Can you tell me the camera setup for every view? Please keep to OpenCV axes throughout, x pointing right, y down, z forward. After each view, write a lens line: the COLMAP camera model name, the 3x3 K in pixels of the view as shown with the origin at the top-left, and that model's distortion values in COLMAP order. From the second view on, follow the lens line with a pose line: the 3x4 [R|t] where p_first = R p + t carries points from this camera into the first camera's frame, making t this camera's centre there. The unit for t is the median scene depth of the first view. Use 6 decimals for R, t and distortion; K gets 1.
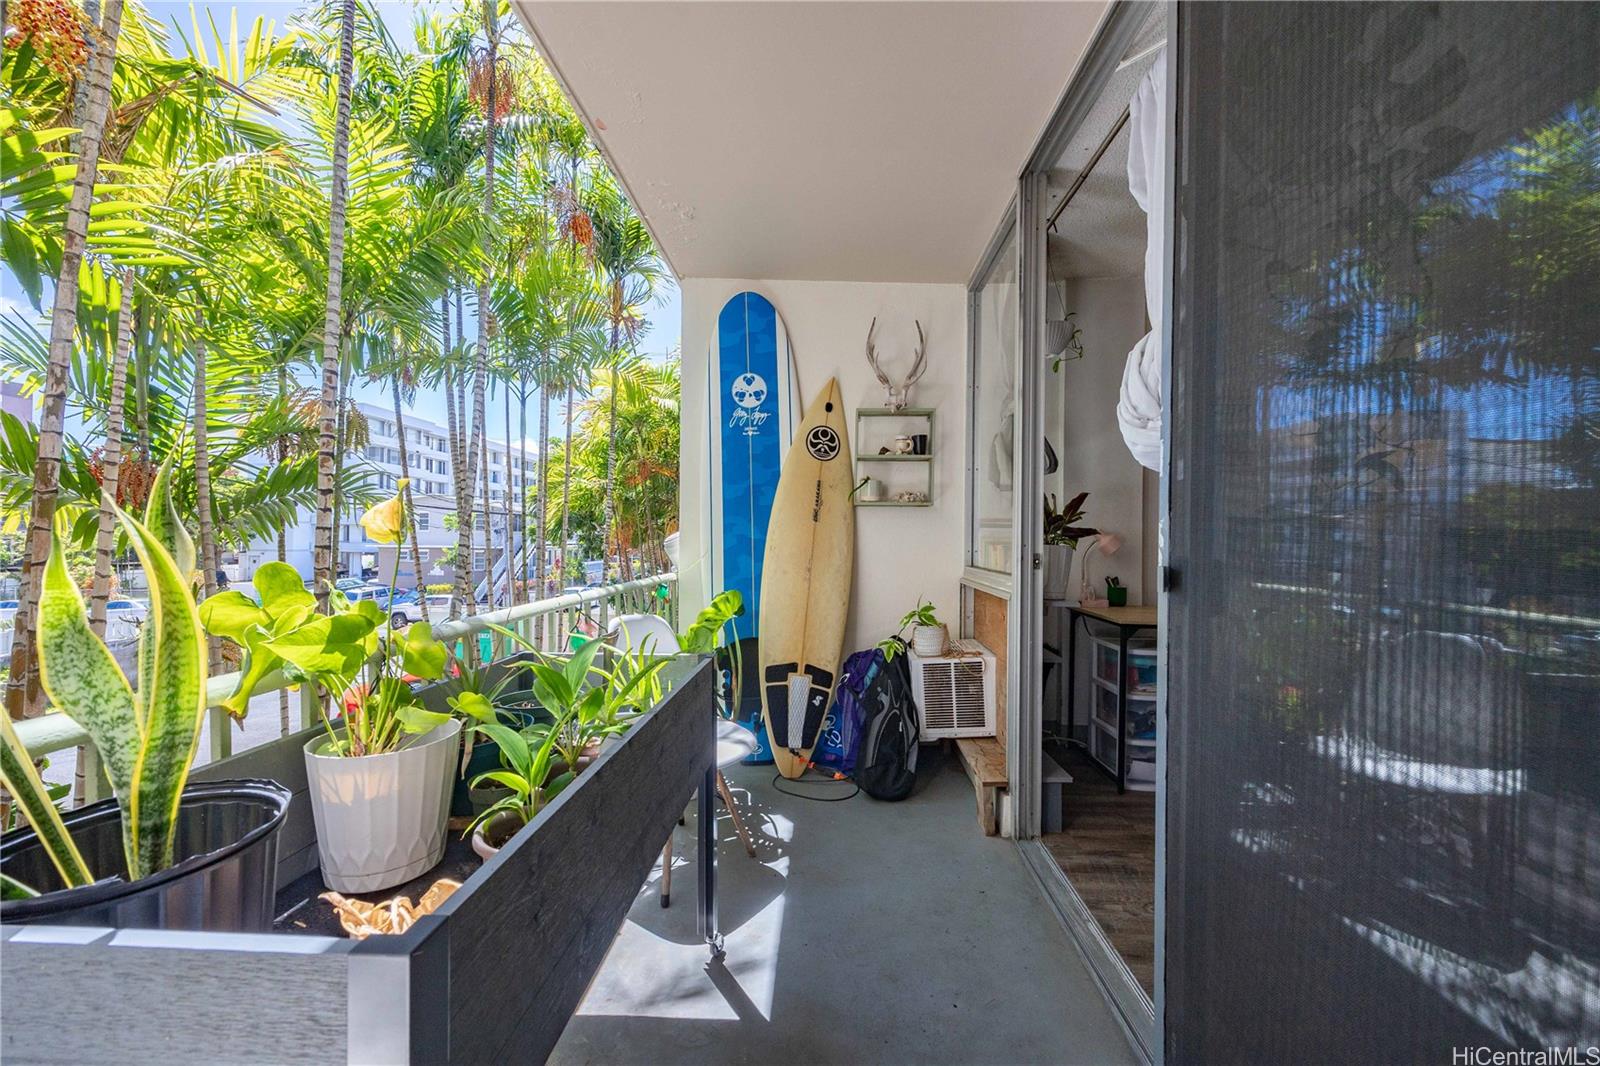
lens RADIAL K [[624.5, 0, 803.2], [0, 624.5, 538.5], [0, 0, 1]] dist [0.000229, 0.000029]
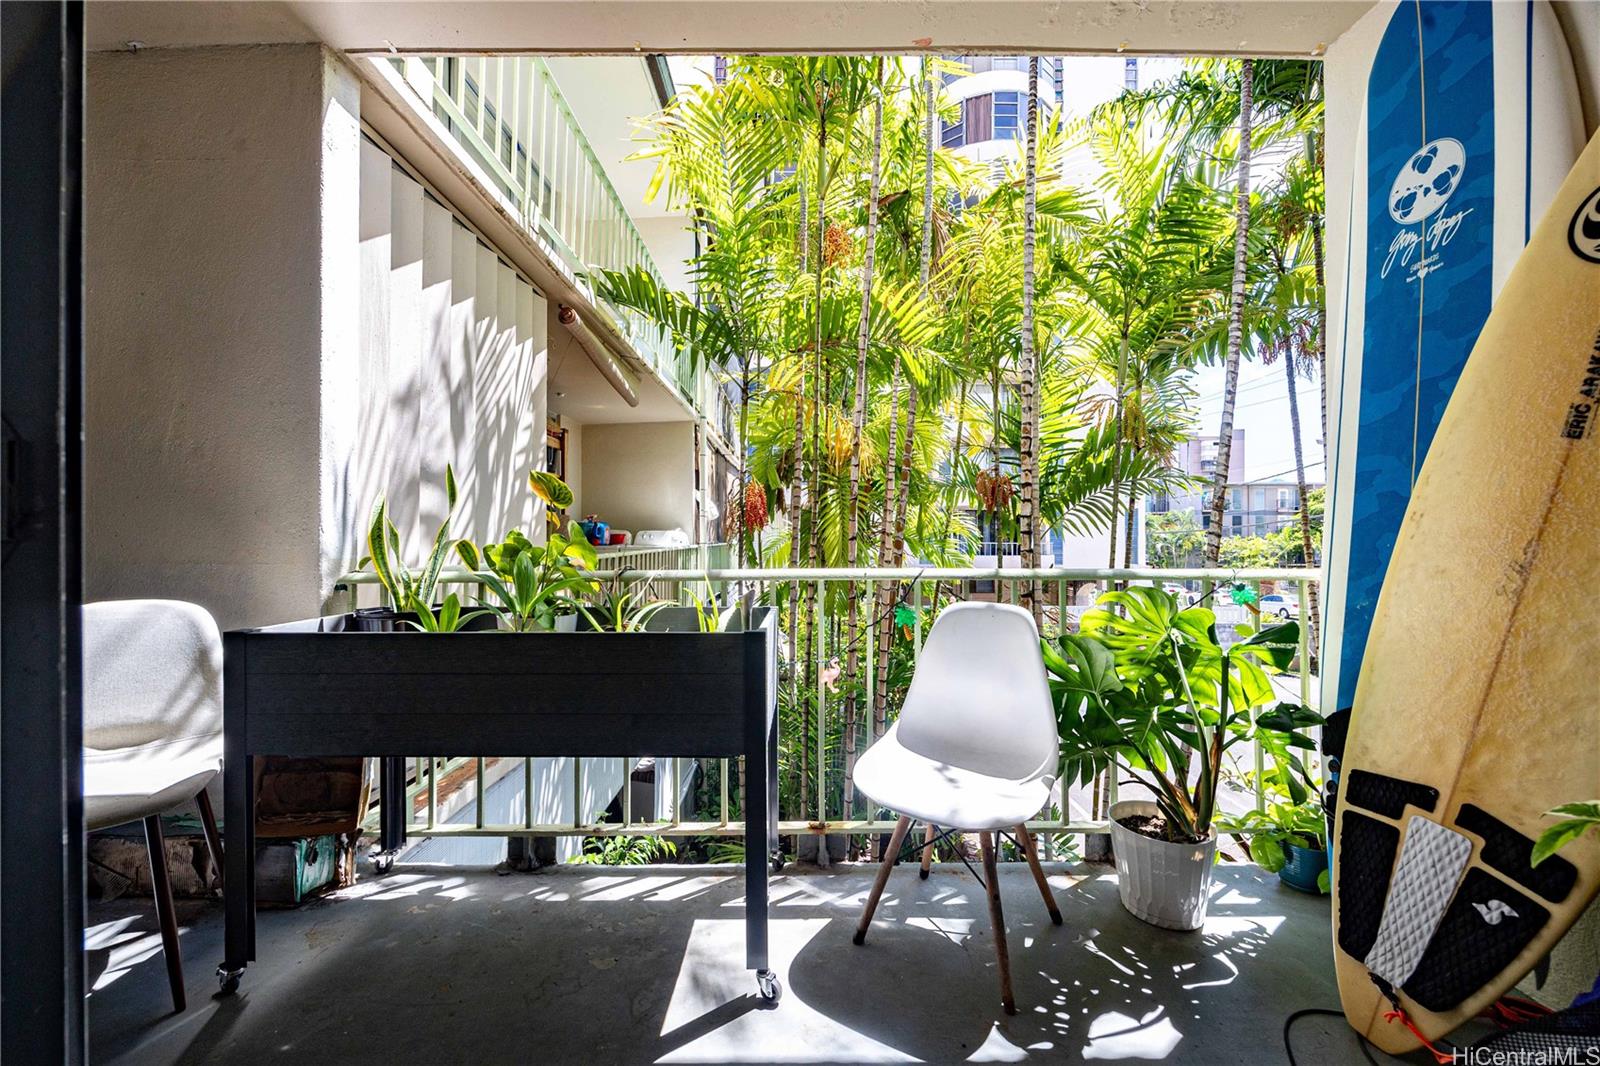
lens RADIAL K [[634.8, 0, 800.0], [0, 634.8, 533.0], [0, 0, 1]] dist [-0.000245, 0.000030]
pose [[0.048169, -0.012355, -0.998763, 0.362596], [-0.004533, 0.999911, -0.012587, 0.032947], [0.998829, 0.005133, 0.048109, 0.514928]]
